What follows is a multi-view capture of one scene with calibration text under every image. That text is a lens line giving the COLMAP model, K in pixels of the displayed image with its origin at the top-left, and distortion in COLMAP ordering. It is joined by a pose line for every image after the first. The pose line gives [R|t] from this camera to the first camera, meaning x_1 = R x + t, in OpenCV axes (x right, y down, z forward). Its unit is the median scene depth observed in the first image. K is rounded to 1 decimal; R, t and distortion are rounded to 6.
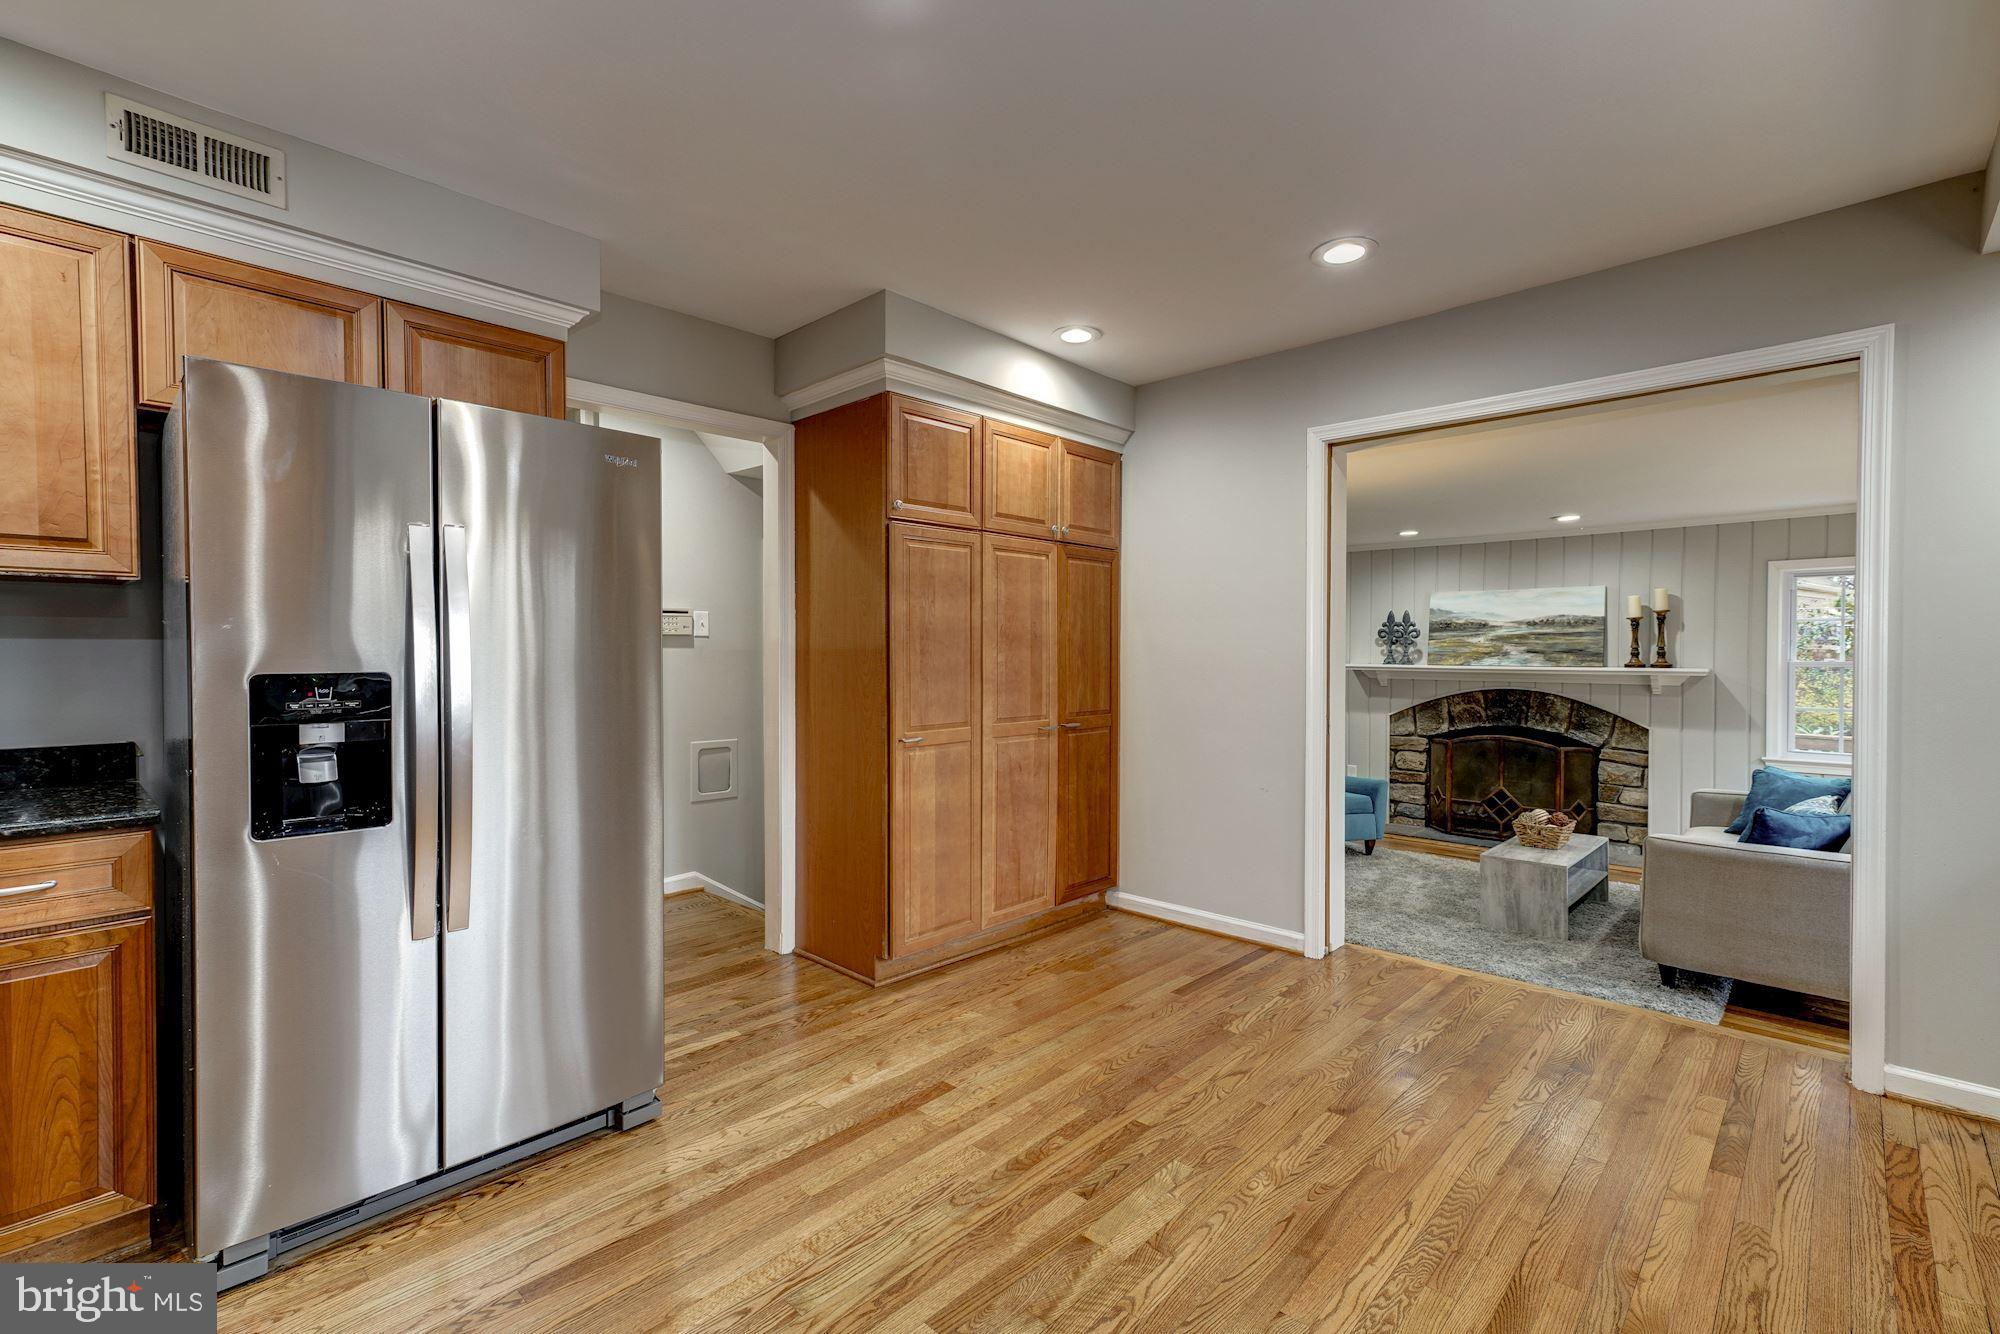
lens RADIAL K [[893.2, 0, 991.7], [0, 893.2, 662.9], [0, 0, 1]] dist [0.008994, 0.000446]
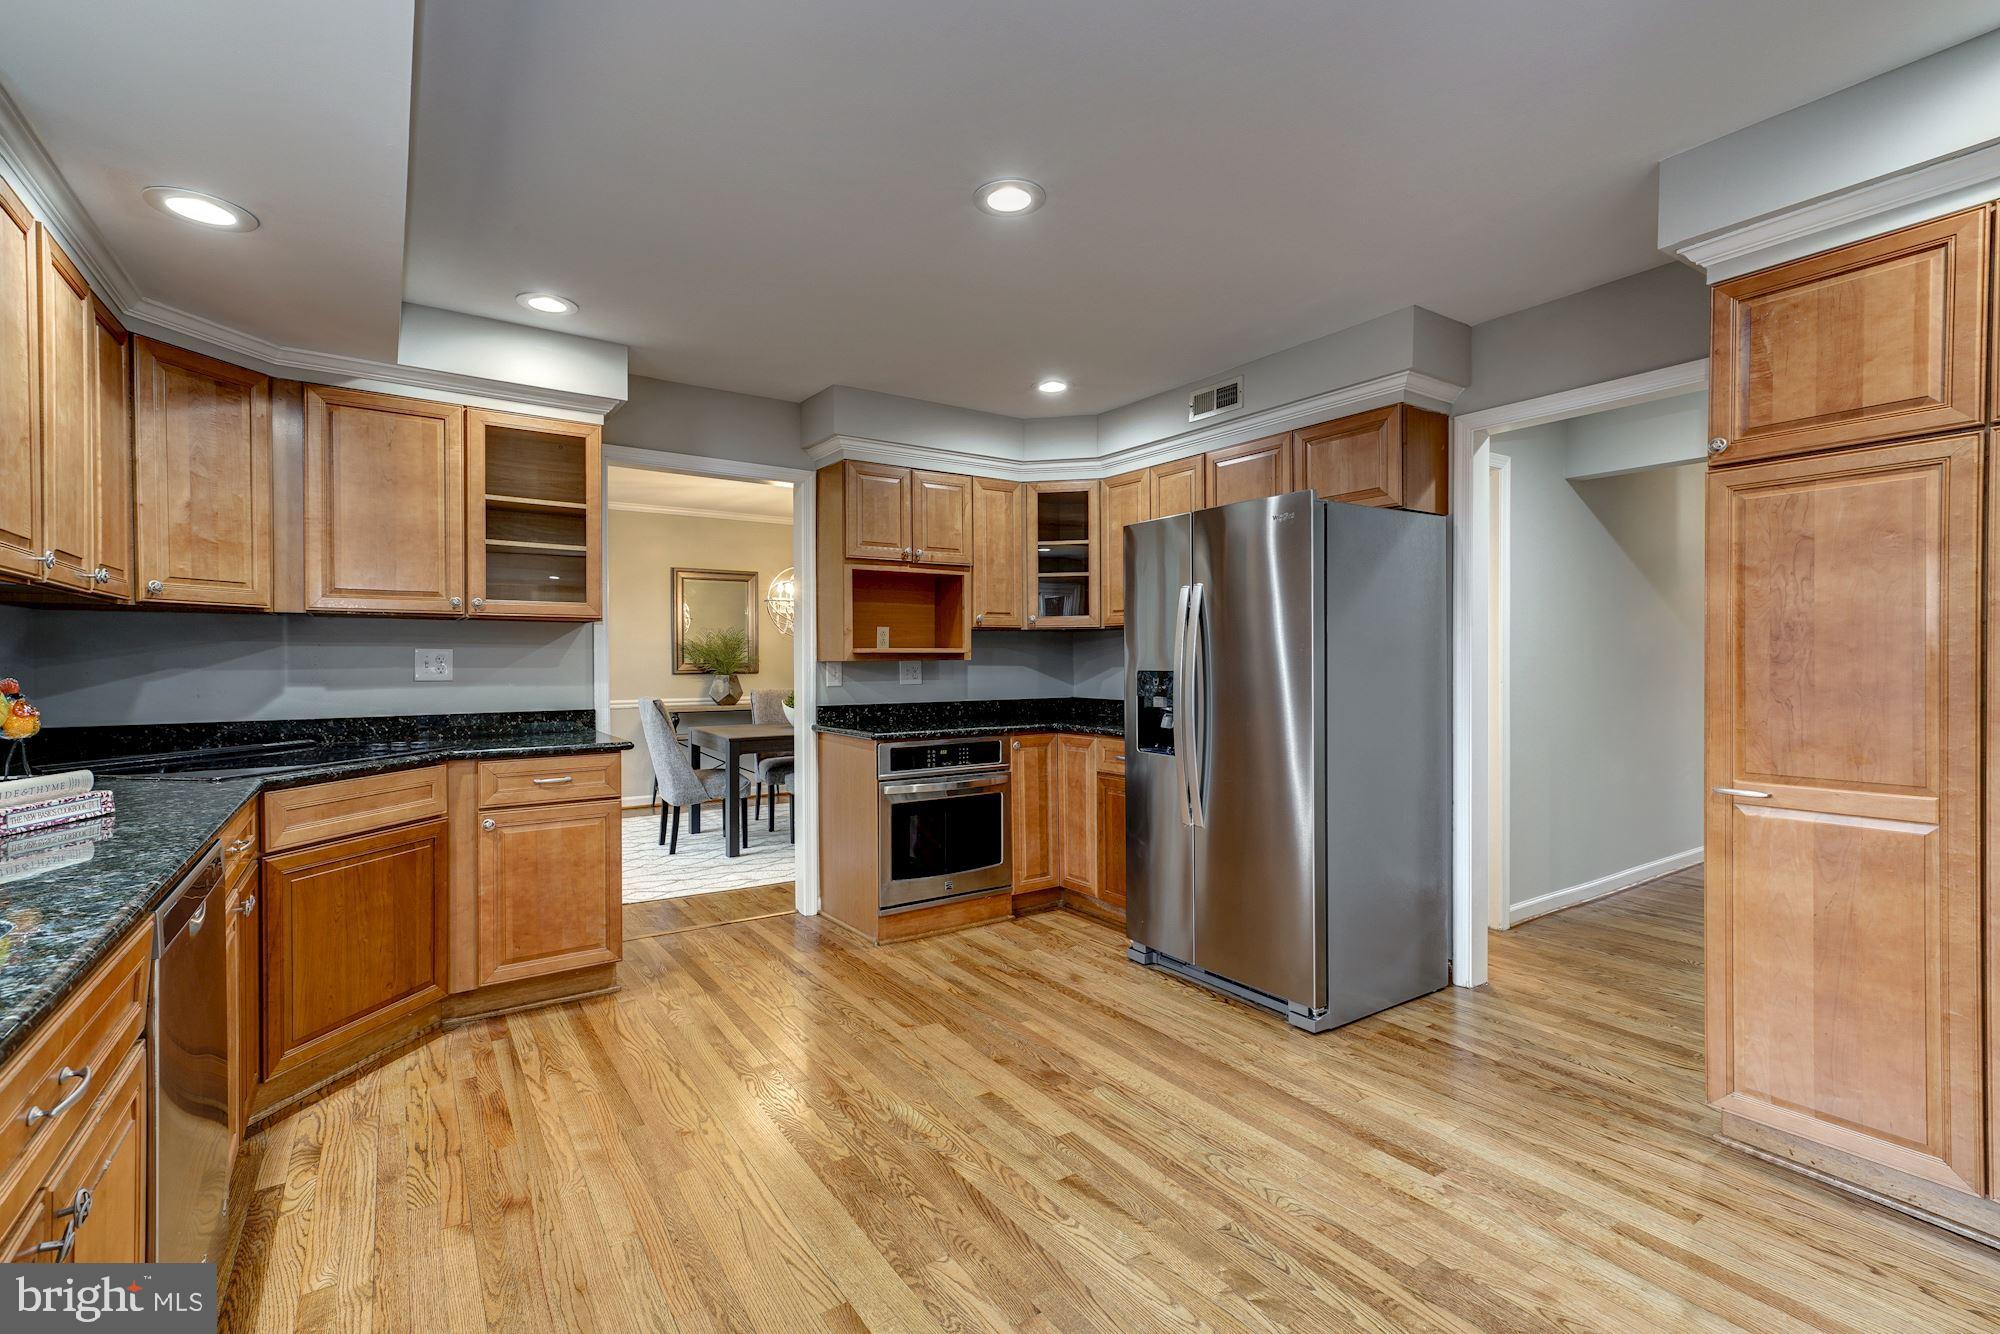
lens RADIAL K [[893.2, 0, 989.1], [0, 893.2, 664.0], [0, 0, 1]] dist [0.008994, 0.000446]
pose [[-0.215472, 0.007069, -0.976485, 0.943790], [-0.010070, 0.999905, 0.009460, -0.013690], [0.976458, 0.011872, -0.215380, 0.826612]]
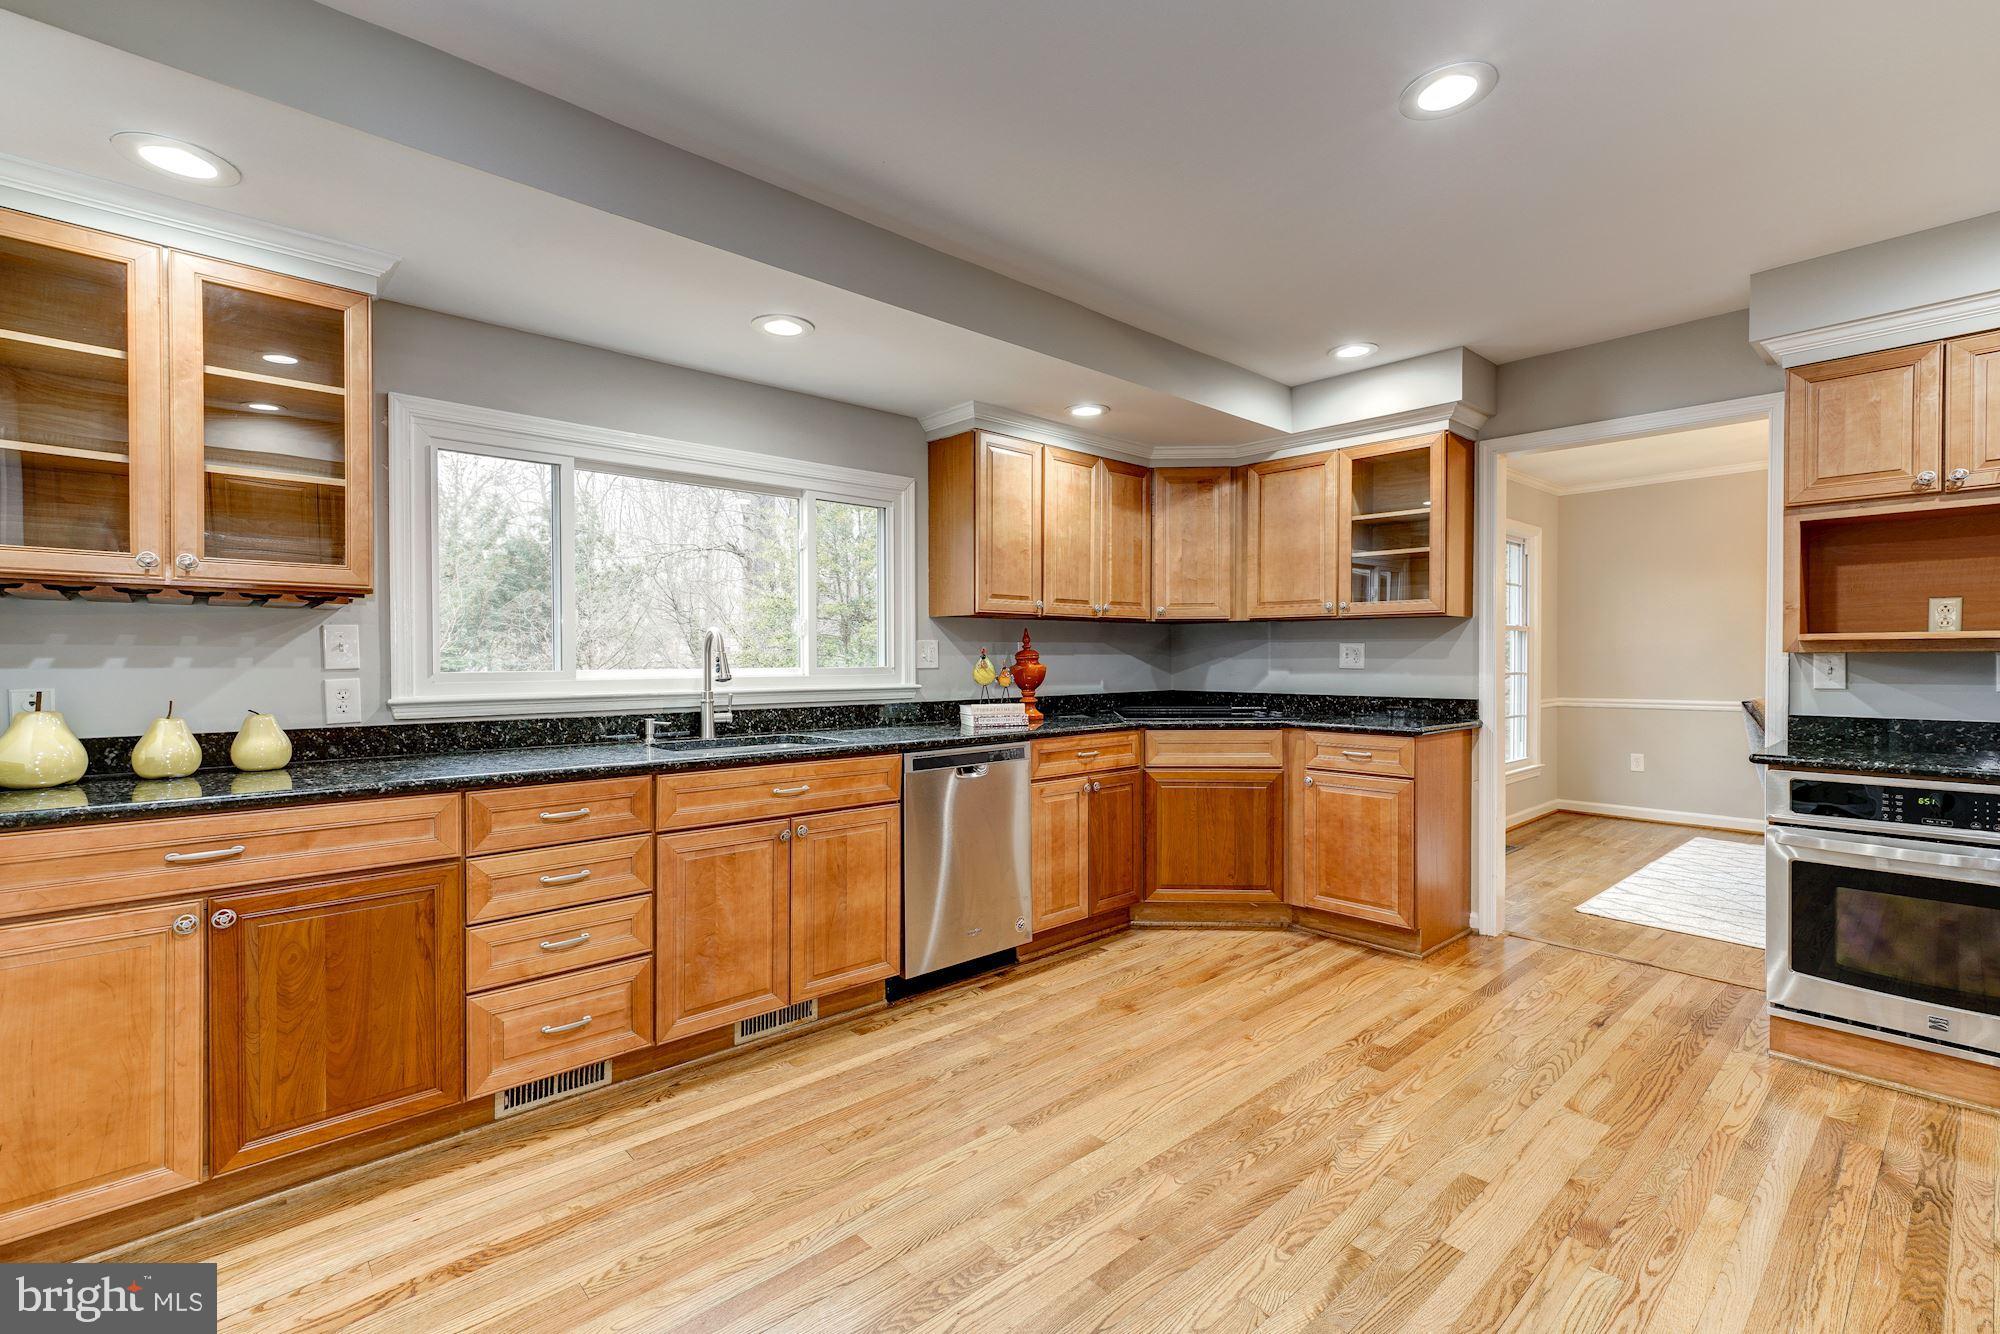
lens RADIAL K [[893.2, 0, 989.2], [0, 893.2, 664.0], [0, 0, 1]] dist [0.008994, 0.000446]
pose [[-0.996110, 0.002127, 0.088095, 0.290220], [0.004005, 0.999768, 0.021153, -0.014754], [-0.088029, 0.021423, -0.995888, 1.518710]]
